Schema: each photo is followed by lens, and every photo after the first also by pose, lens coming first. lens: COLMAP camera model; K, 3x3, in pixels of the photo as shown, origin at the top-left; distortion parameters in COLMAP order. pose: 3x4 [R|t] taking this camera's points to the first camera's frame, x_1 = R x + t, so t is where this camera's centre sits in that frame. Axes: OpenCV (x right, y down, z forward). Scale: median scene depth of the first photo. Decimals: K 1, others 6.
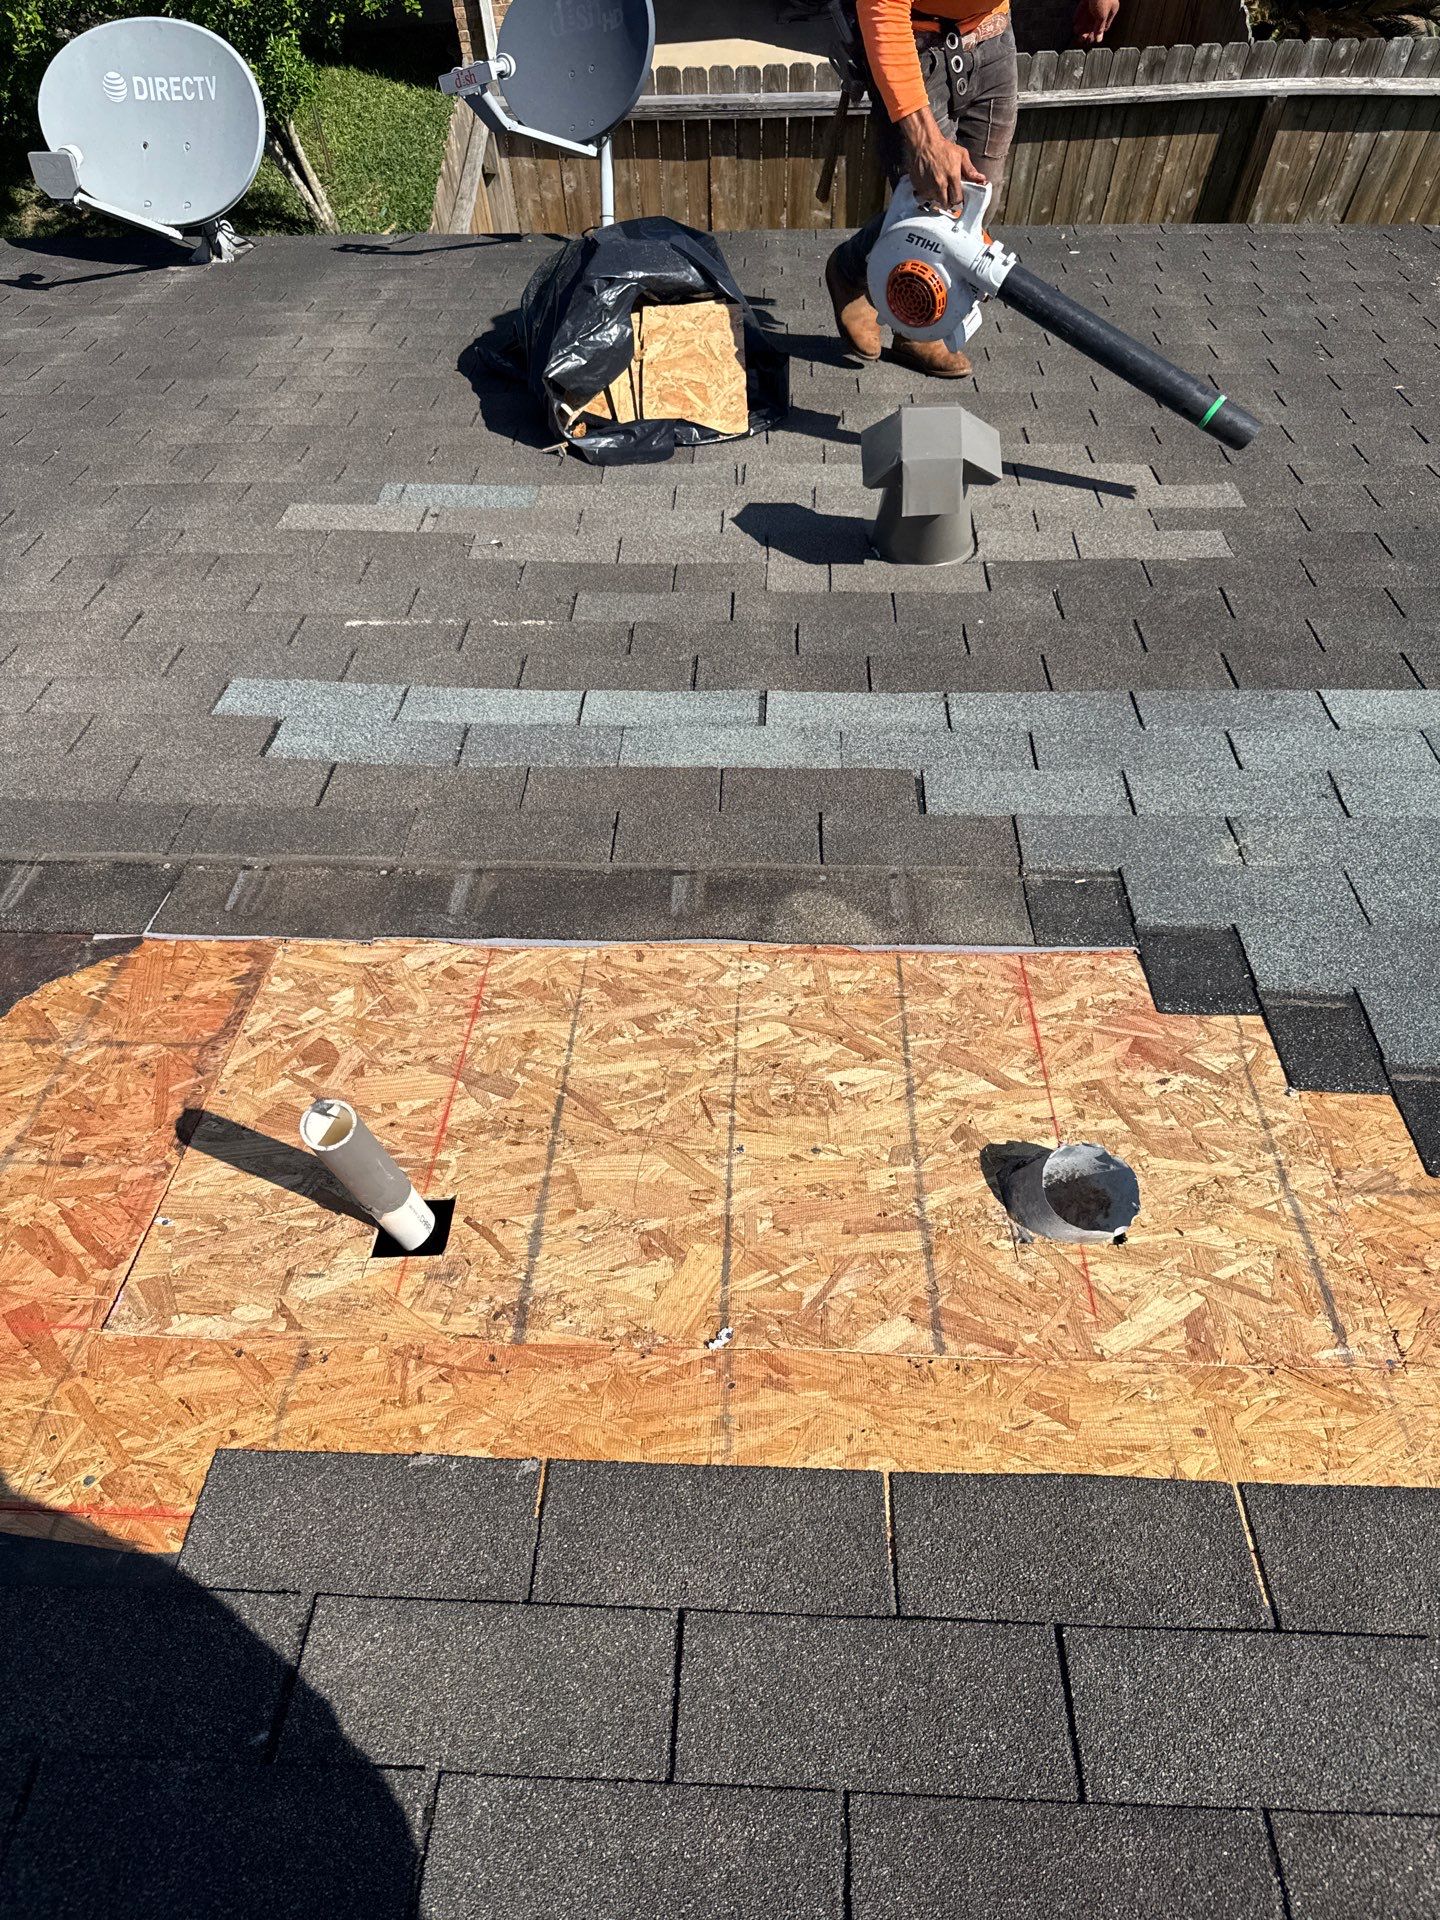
lens RADIAL K [[1371.0, 0, 706.0], [0, 1371.0, 962.6], [0, 0, 1]] dist [0.019351, -0.027704]
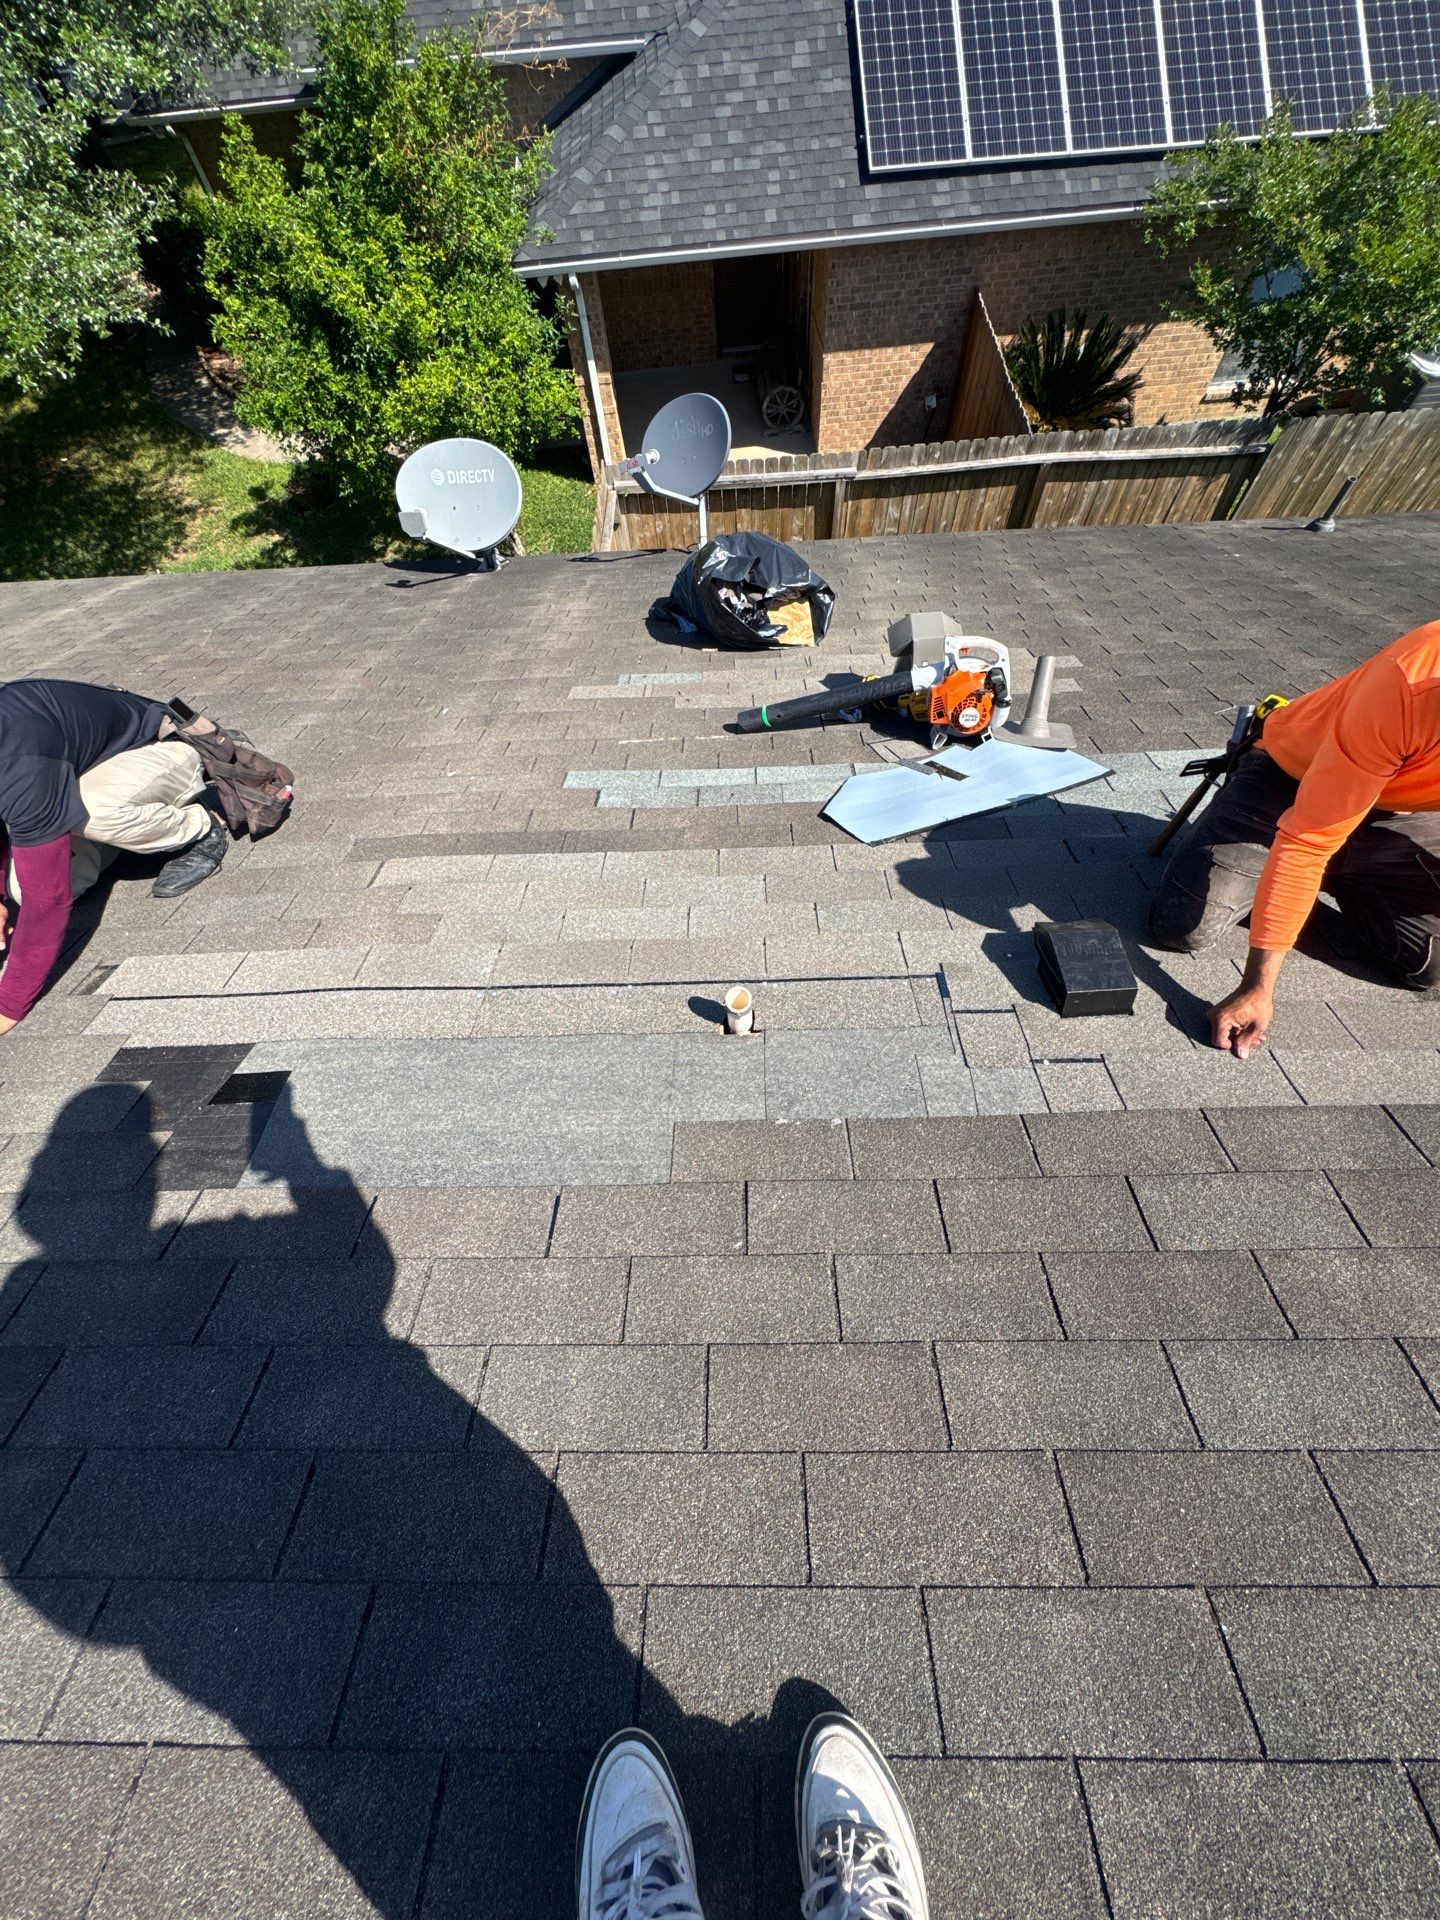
lens RADIAL K [[770.7, 0, 720.0], [0, 770.7, 960.0], [0, 0, 1]] dist [-0.003983, 0.000041]
pose [[0.999082, -0.042689, 0.003703, -0.195723], [0.042727, 0.999031, -0.010588, 0.093820], [-0.003247, 0.010737, 0.999937, -0.071416]]
